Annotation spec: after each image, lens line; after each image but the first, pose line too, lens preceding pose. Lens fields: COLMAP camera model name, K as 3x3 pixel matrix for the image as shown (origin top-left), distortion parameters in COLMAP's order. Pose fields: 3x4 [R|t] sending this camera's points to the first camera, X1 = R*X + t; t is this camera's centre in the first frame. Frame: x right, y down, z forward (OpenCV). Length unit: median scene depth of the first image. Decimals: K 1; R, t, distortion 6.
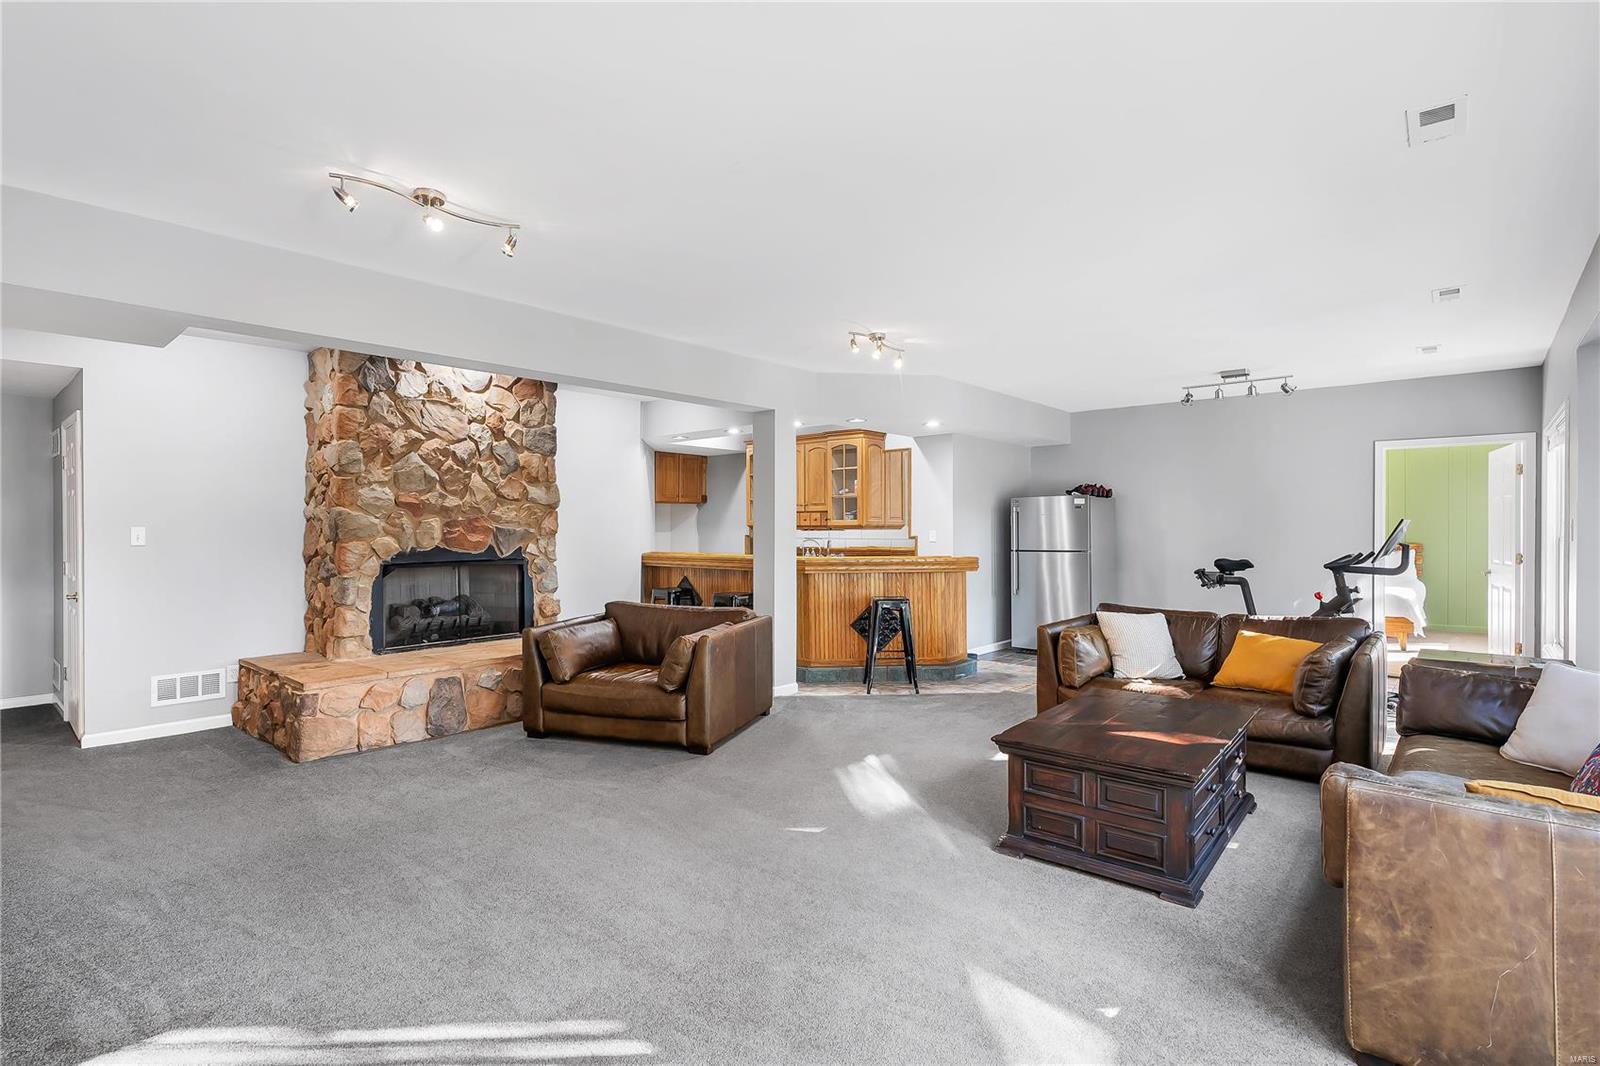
lens RADIAL K [[771.6, 0, 795.5], [0, 771.6, 537.0], [0, 0, 1]] dist [0.004025, 0.000352]
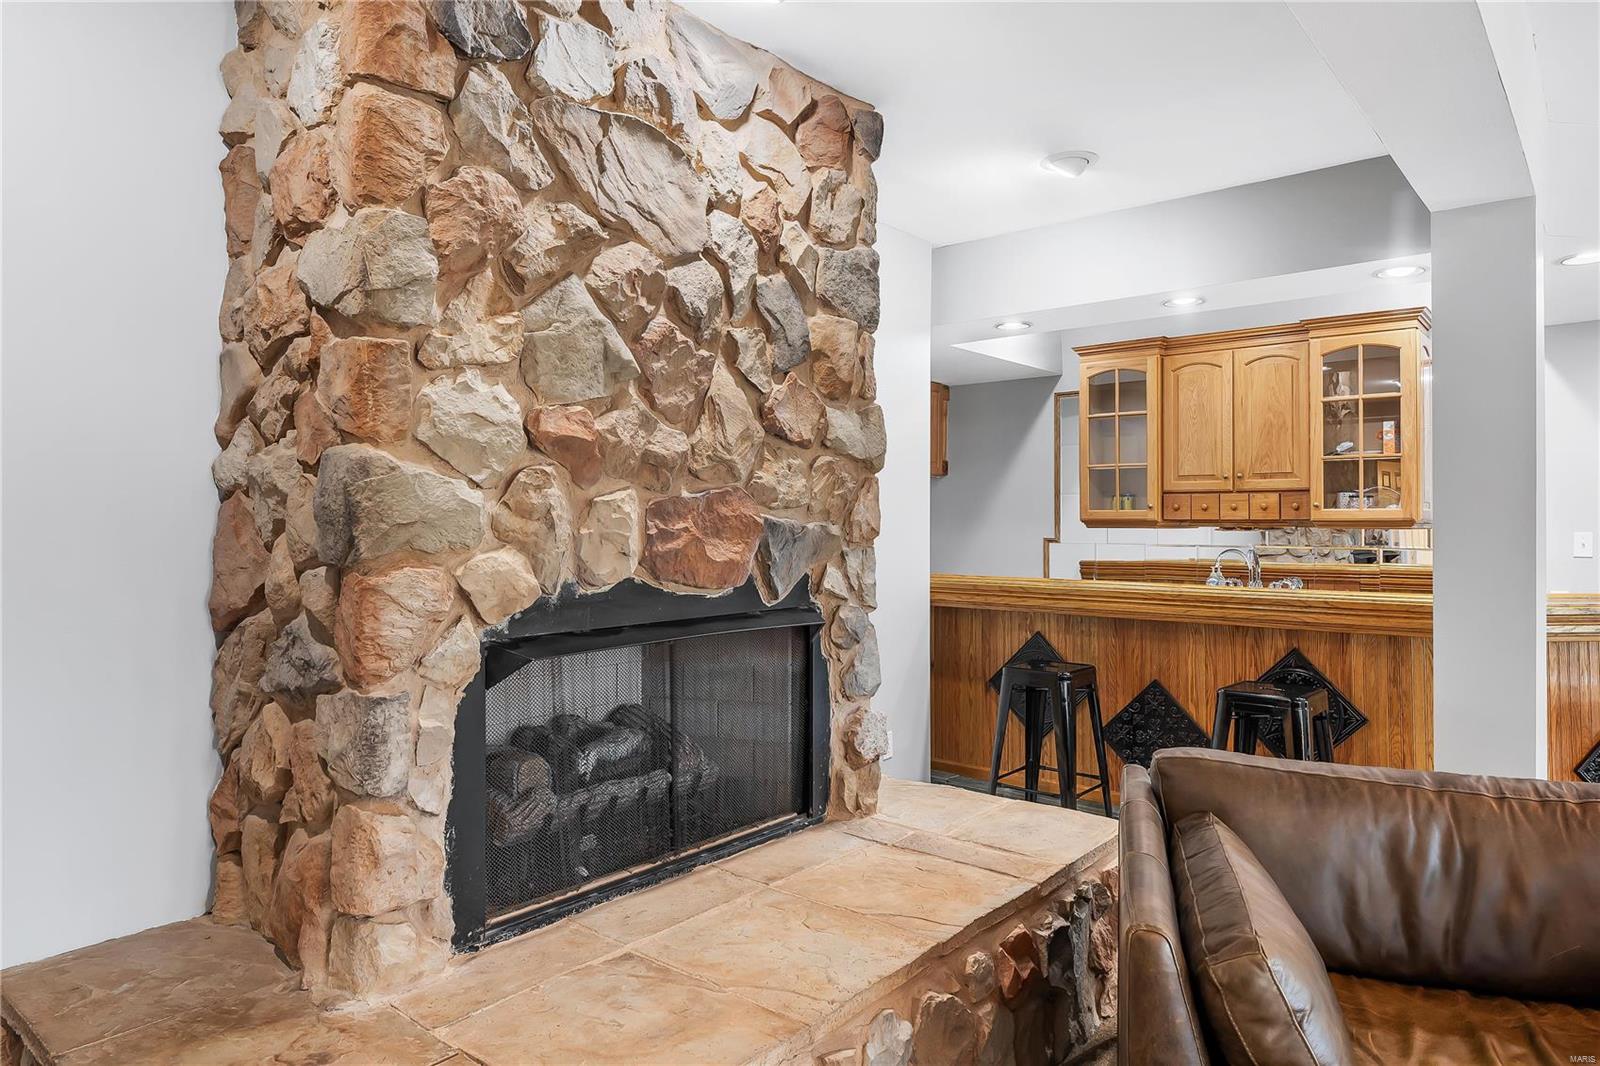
lens RADIAL K [[993.0, 0, 802.1], [0, 993.0, 518.0], [0, 0, 1]] dist [-0.000639, 0.000980]
pose [[0.999682, 0.004097, 0.024867, -0.403161], [-0.003625, 0.999813, -0.018992, -0.005491], [-0.024940, 0.018896, 0.999510, 0.586131]]
